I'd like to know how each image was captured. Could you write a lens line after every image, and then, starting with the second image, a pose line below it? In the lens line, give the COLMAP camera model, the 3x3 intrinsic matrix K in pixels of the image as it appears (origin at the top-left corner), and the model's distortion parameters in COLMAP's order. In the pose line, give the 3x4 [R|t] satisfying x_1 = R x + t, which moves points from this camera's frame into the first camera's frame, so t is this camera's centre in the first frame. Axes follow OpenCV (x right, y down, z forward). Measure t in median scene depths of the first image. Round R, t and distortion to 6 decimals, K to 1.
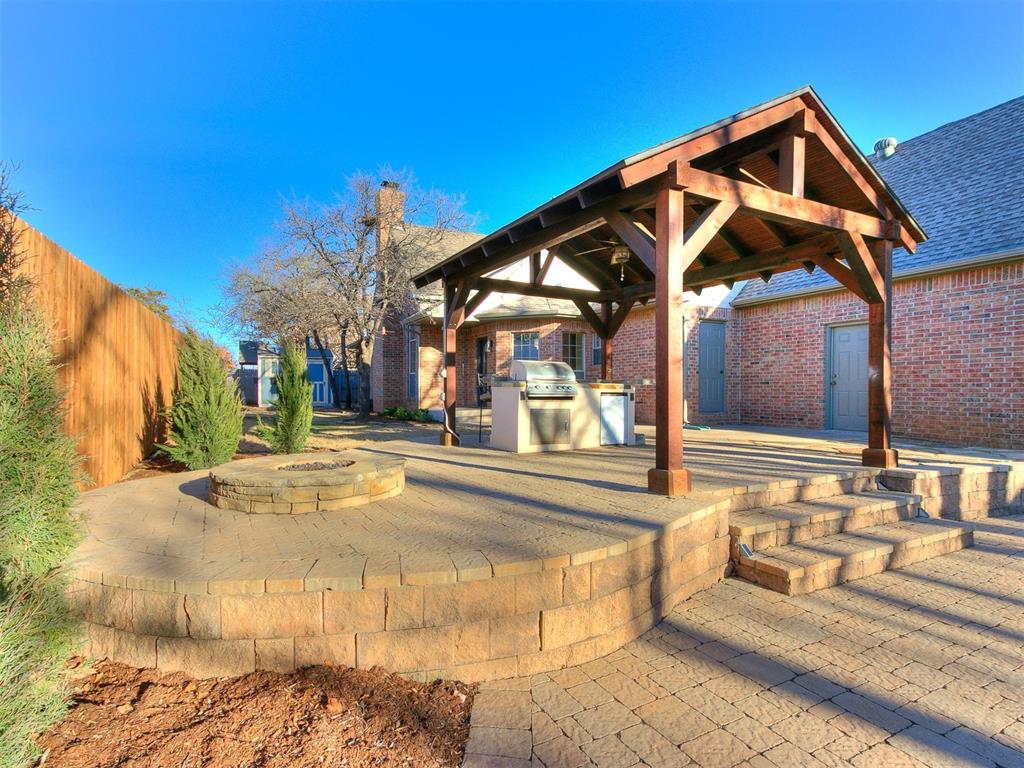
lens RADIAL K [[522.9, 0, 517.4], [0, 522.9, 387.6], [0, 0, 1]] dist [0.050542, 0.000200]
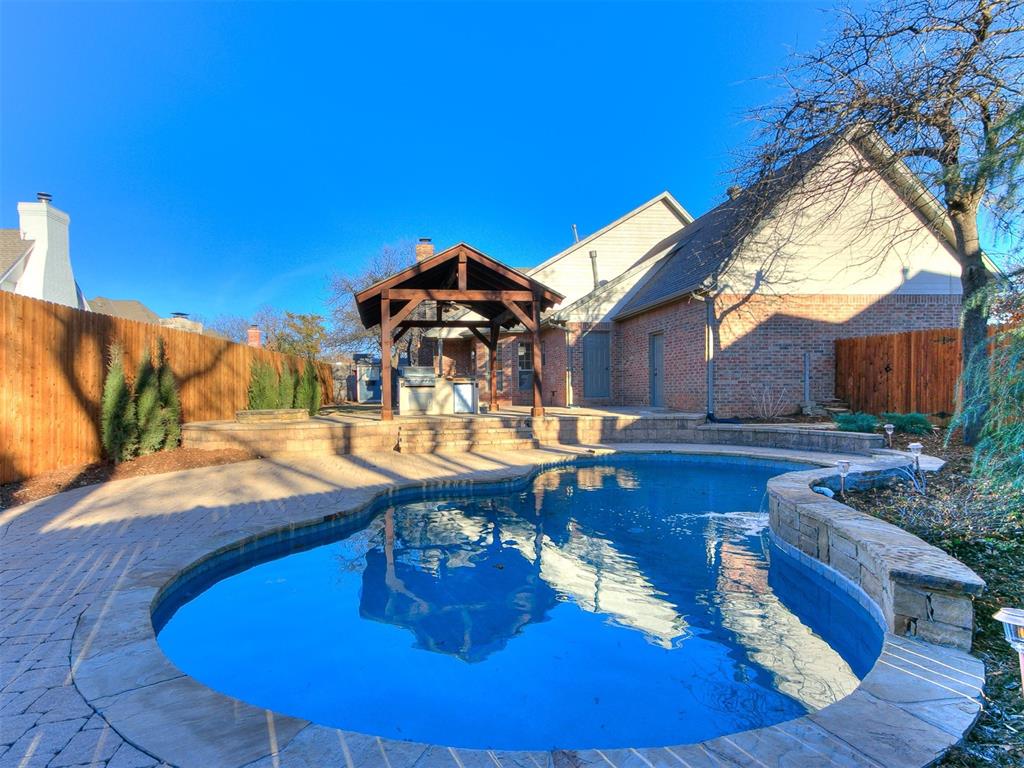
lens RADIAL K [[531.0, 0, 491.4], [0, 531.0, 391.1], [0, 0, 1]] dist [0.016406, 0.000668]
pose [[0.953212, -0.016952, -0.301827, 0.887835], [0.018295, 0.999831, 0.001625, 0.039054], [0.301748, -0.007071, 0.953361, -0.724488]]
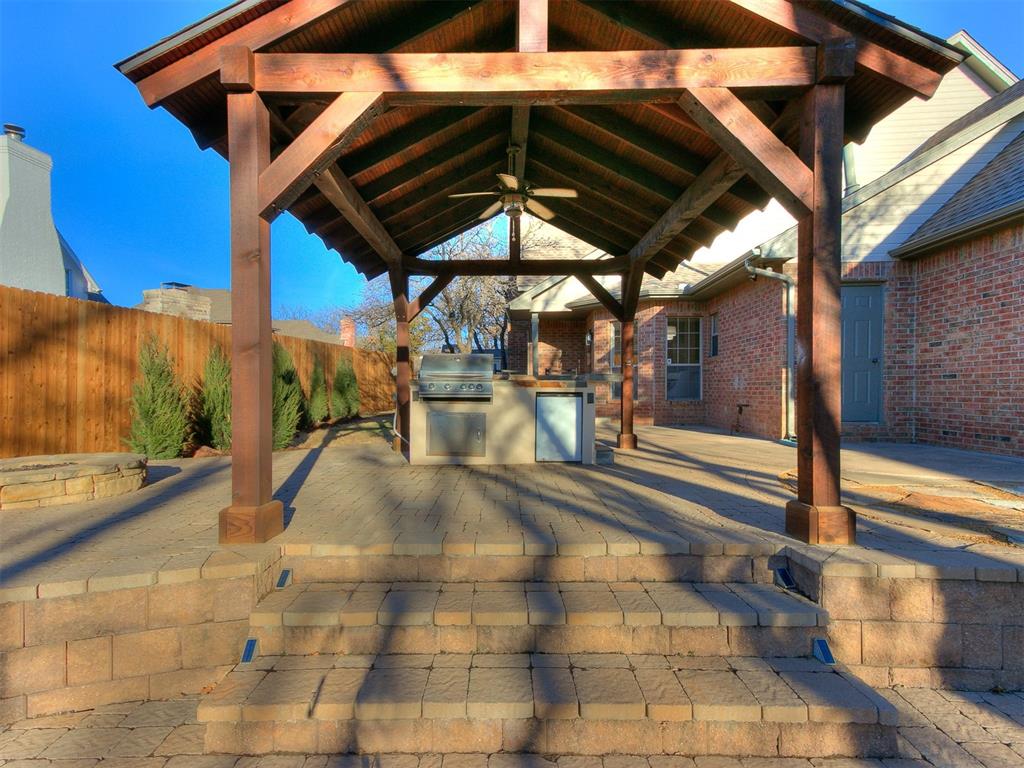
lens RADIAL K [[531.0, 0, 491.4], [0, 531.0, 391.1], [0, 0, 1]] dist [0.016406, 0.000668]
pose [[0.862764, -0.000210, -0.505607, 0.535170], [0.004374, 0.999966, 0.007048, 0.002508], [0.505588, -0.008292, 0.862735, 0.328811]]
